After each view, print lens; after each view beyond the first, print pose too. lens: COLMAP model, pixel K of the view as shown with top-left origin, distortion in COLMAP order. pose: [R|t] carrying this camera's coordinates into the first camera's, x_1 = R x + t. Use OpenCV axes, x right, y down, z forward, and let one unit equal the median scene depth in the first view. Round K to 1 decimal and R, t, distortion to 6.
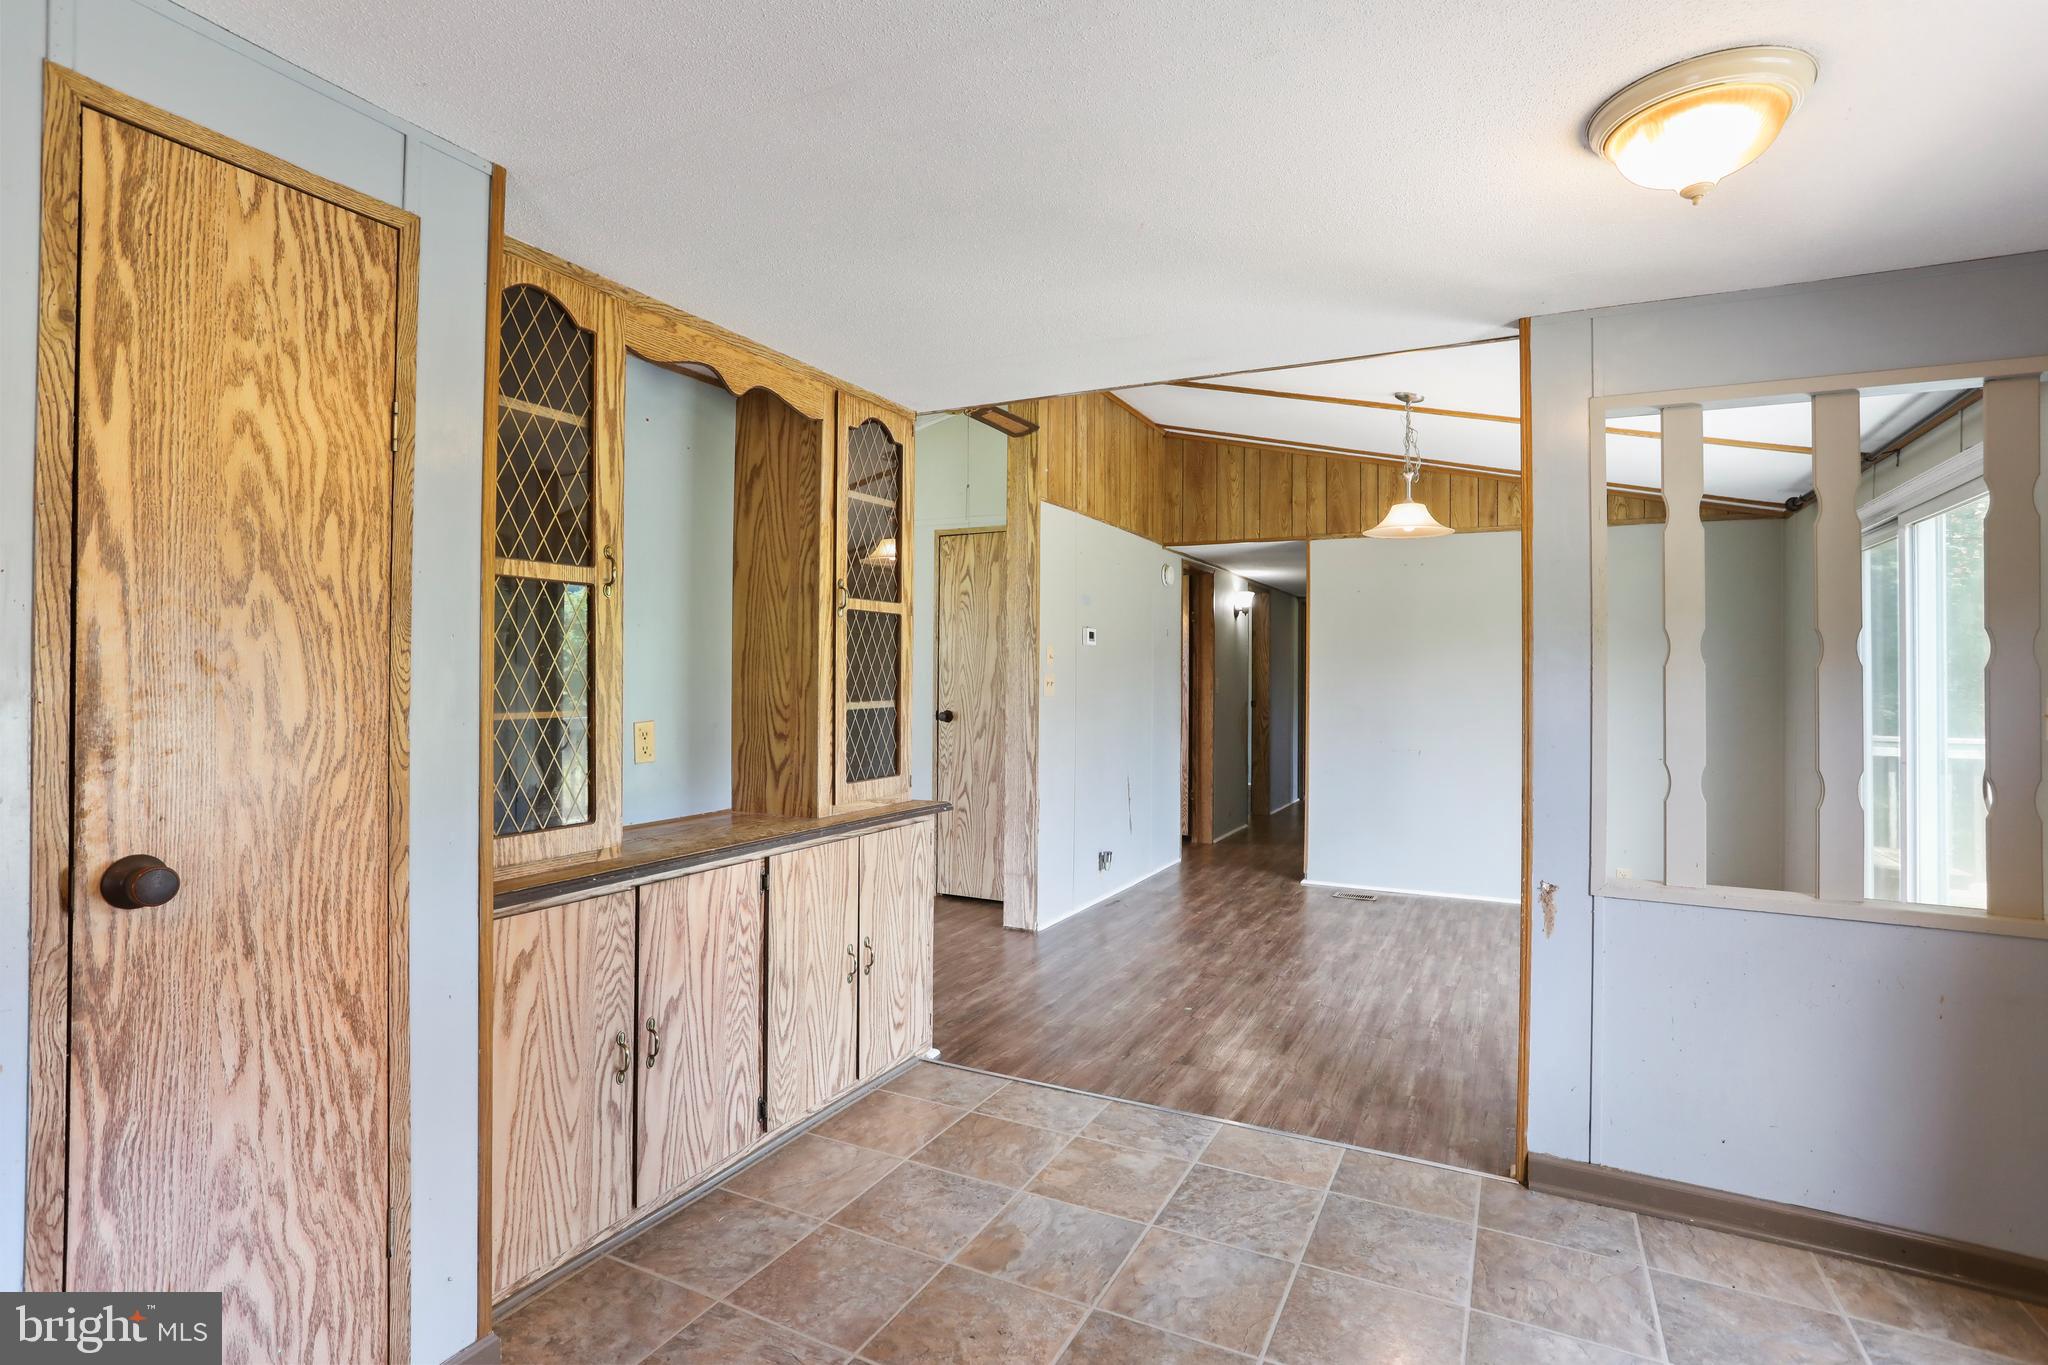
lens RADIAL K [[1006.3, 0, 1065.1], [0, 1006.3, 665.4], [0, 0, 1]] dist [-0.046175, 0.026947]
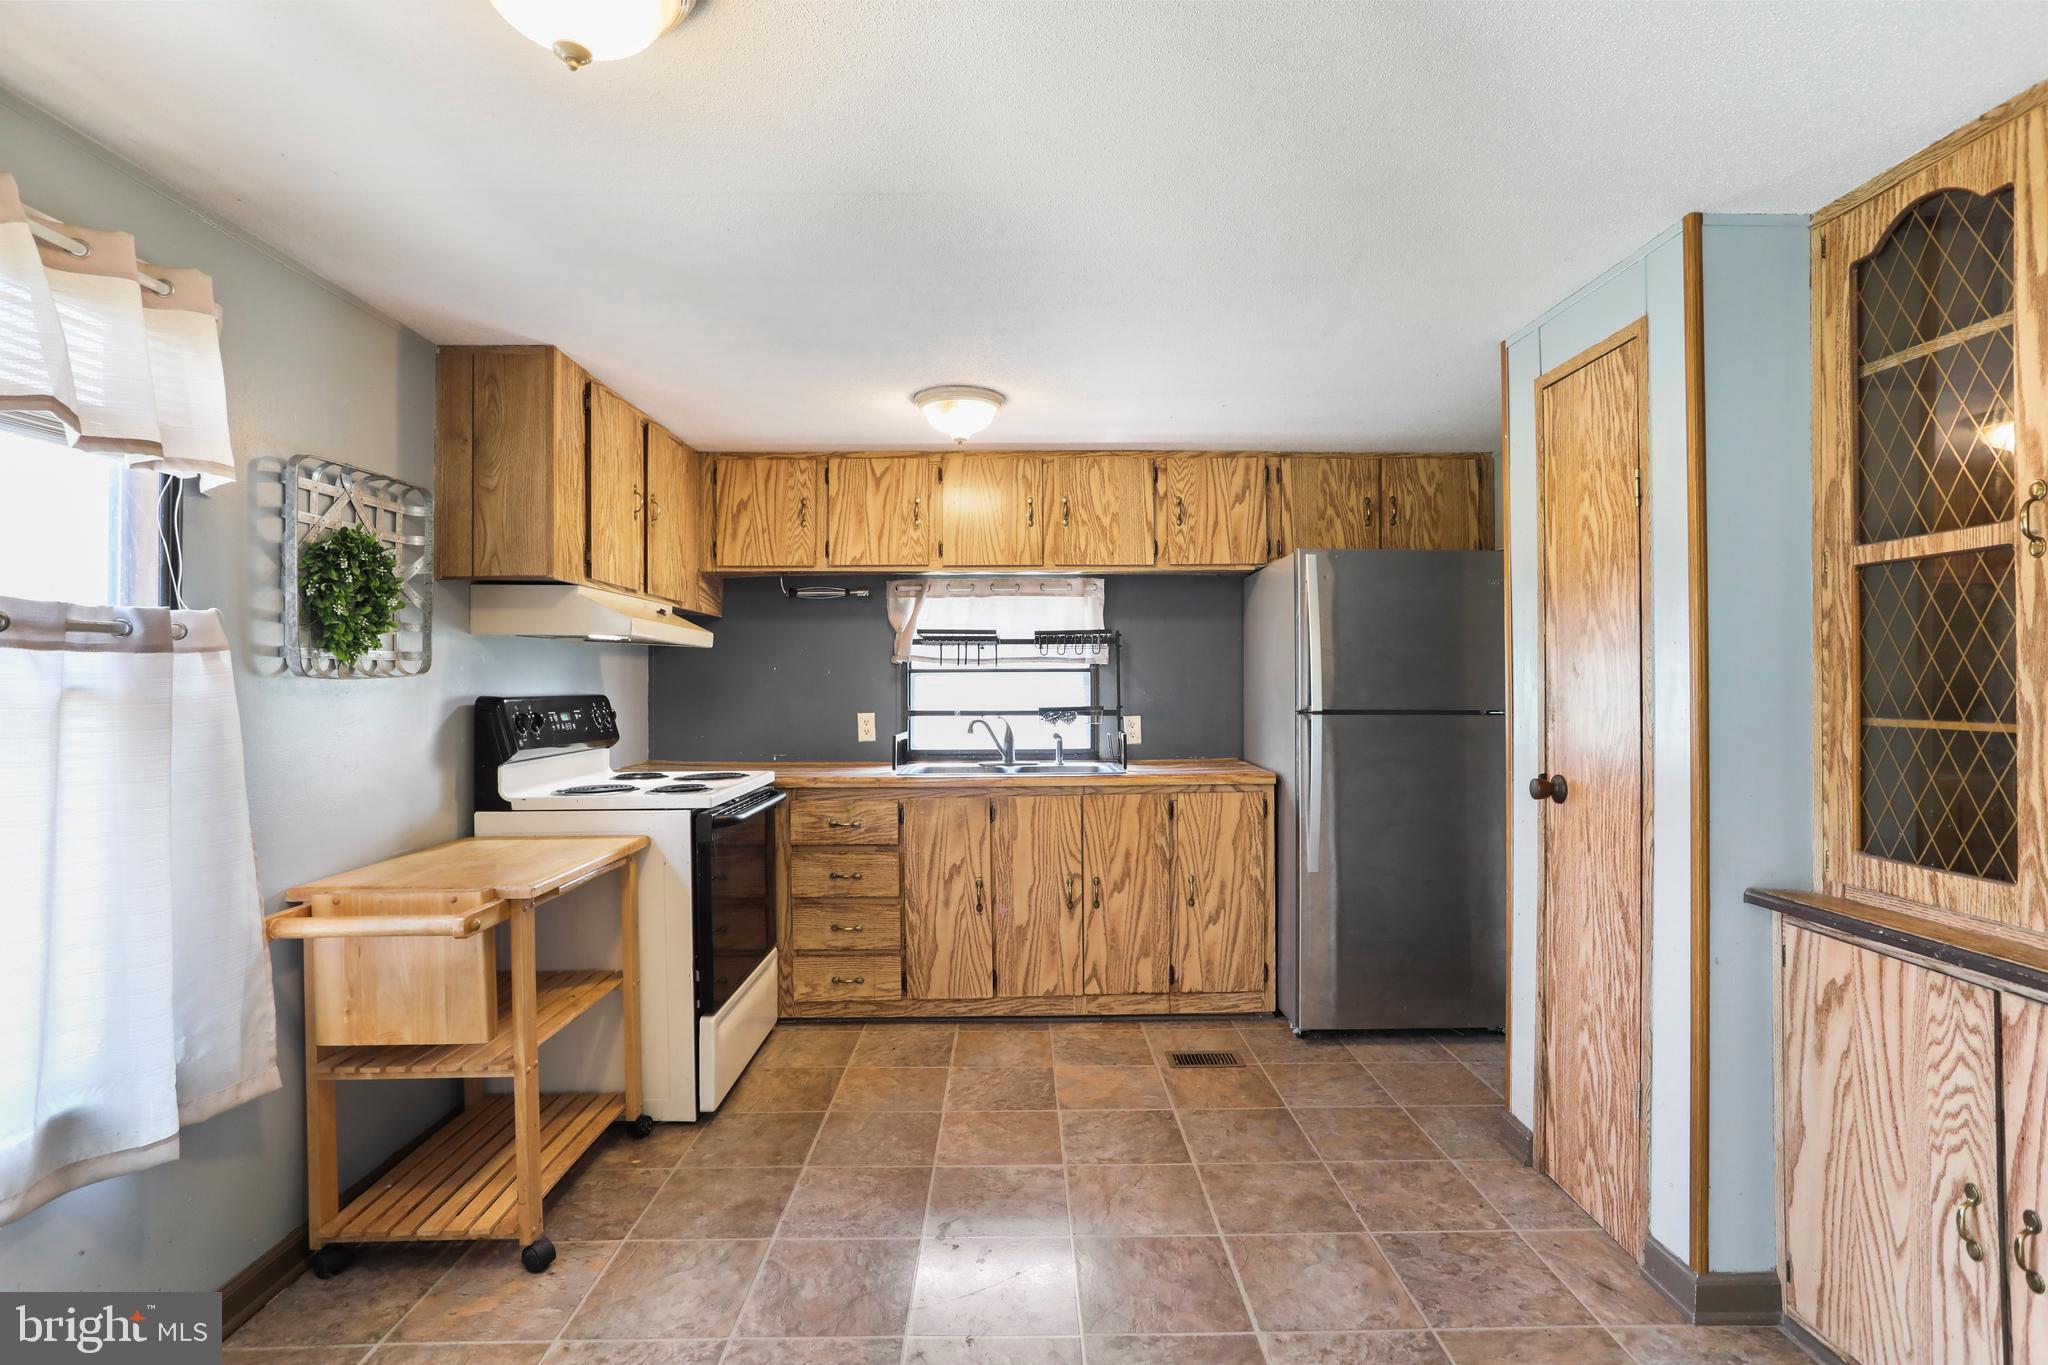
lens RADIAL K [[1006.3, 0, 1049.1], [0, 1006.3, 665.0], [0, 0, 1]] dist [-0.046175, 0.026947]
pose [[-0.891156, -0.010420, -0.453577, 0.448840], [0.001843, 0.999645, -0.026586, 0.020618], [0.453693, -0.024528, -0.890820, 1.325665]]
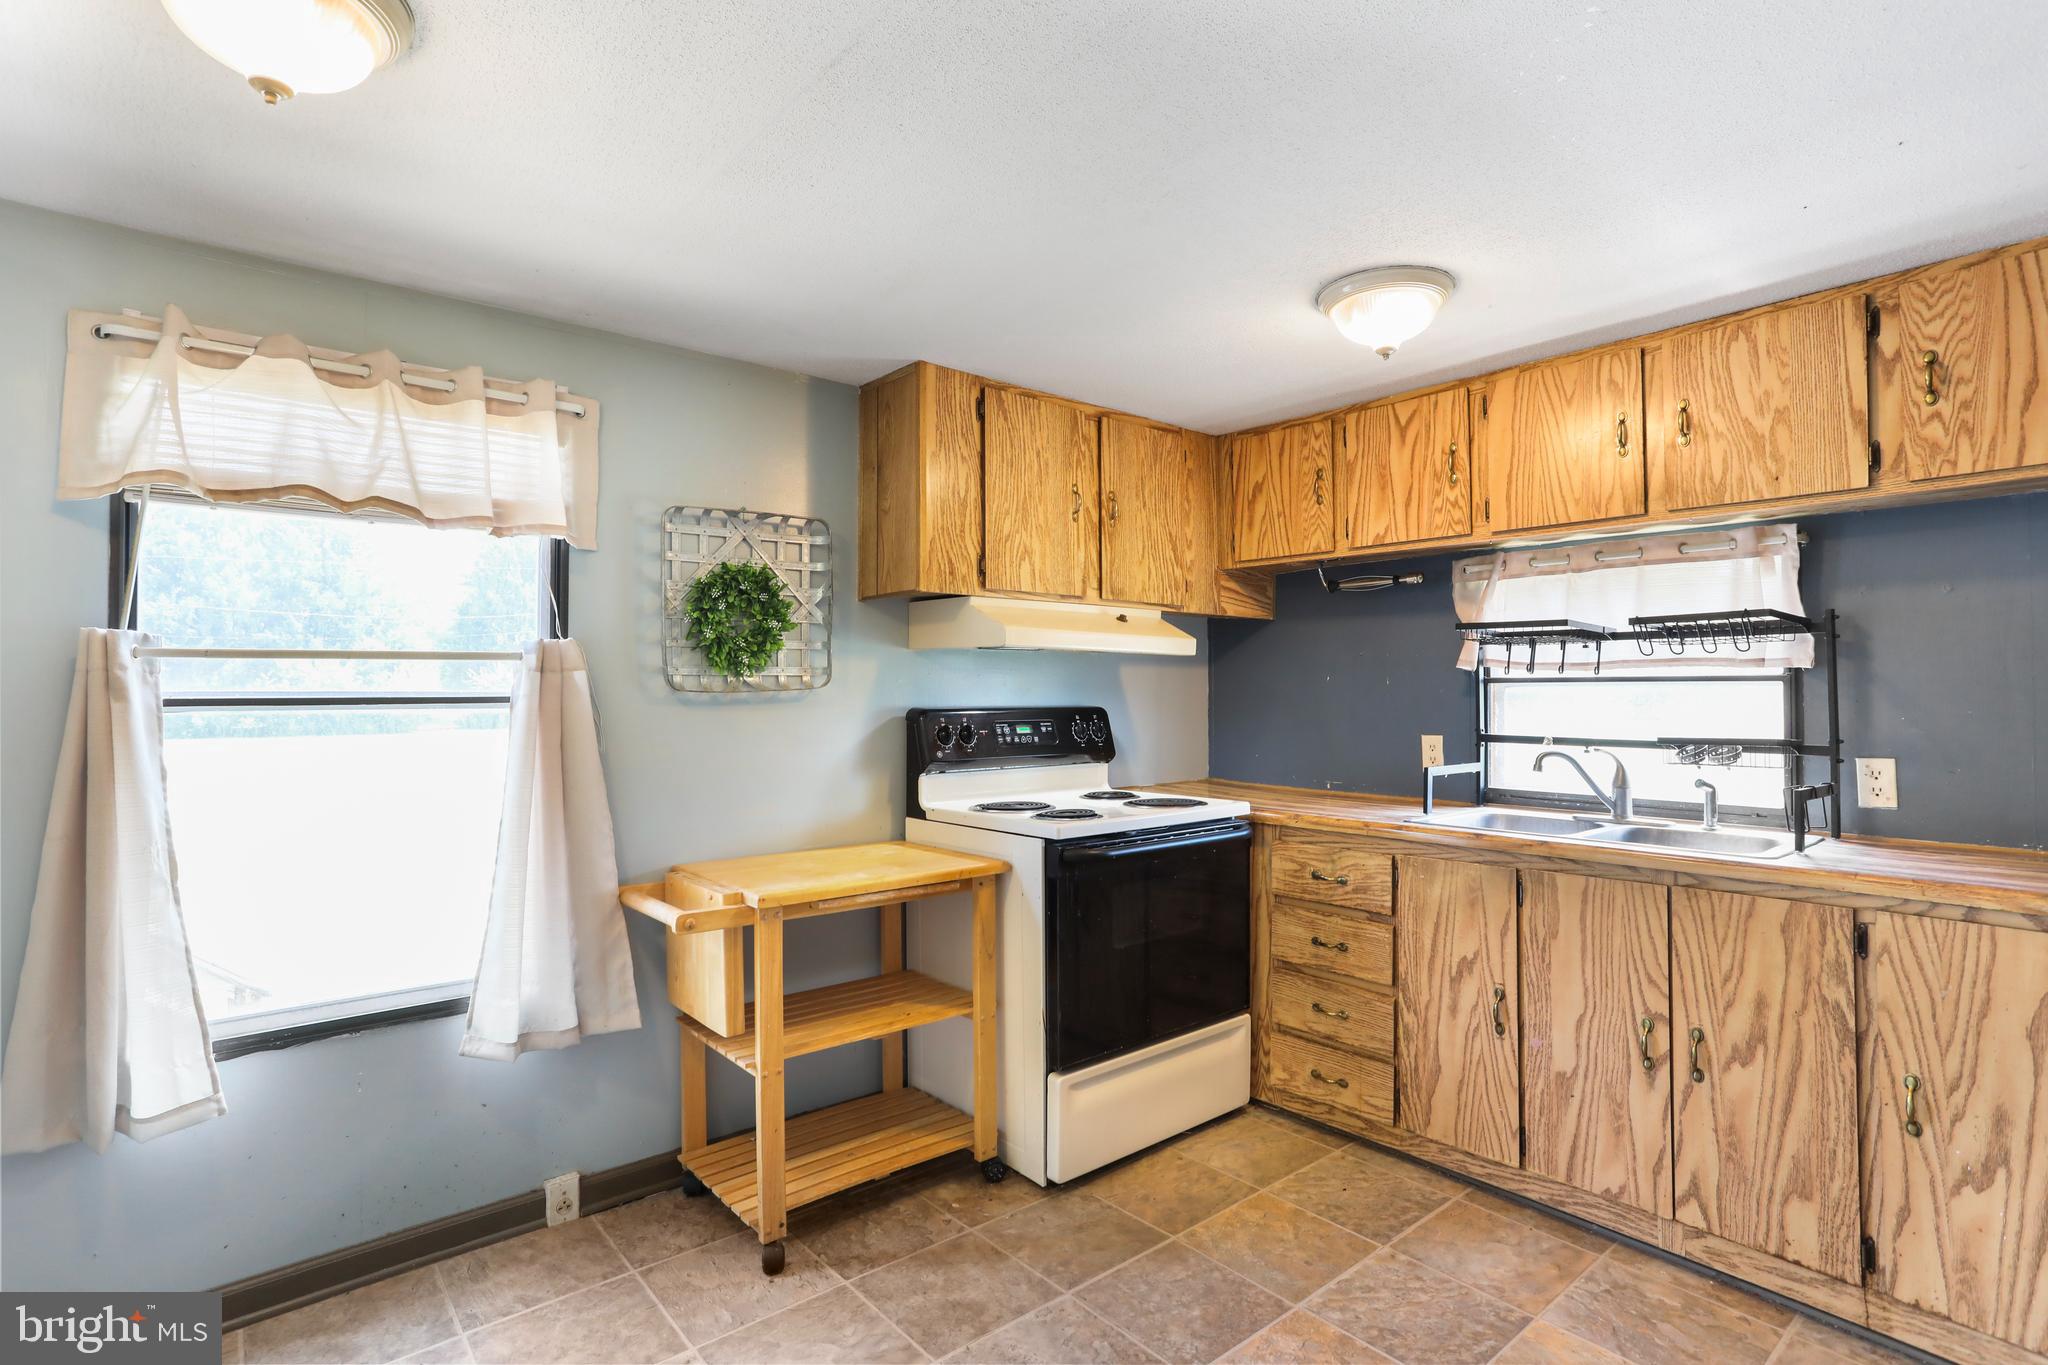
lens RADIAL K [[1006.3, 0, 1033.8], [0, 1006.3, 669.5], [0, 0, 1]] dist [-0.046175, 0.026947]
pose [[-0.908277, 0.001454, 0.418367, -0.173520], [-0.009743, 0.999649, -0.024626, 0.006346], [-0.418256, -0.026444, -0.907944, 1.040987]]
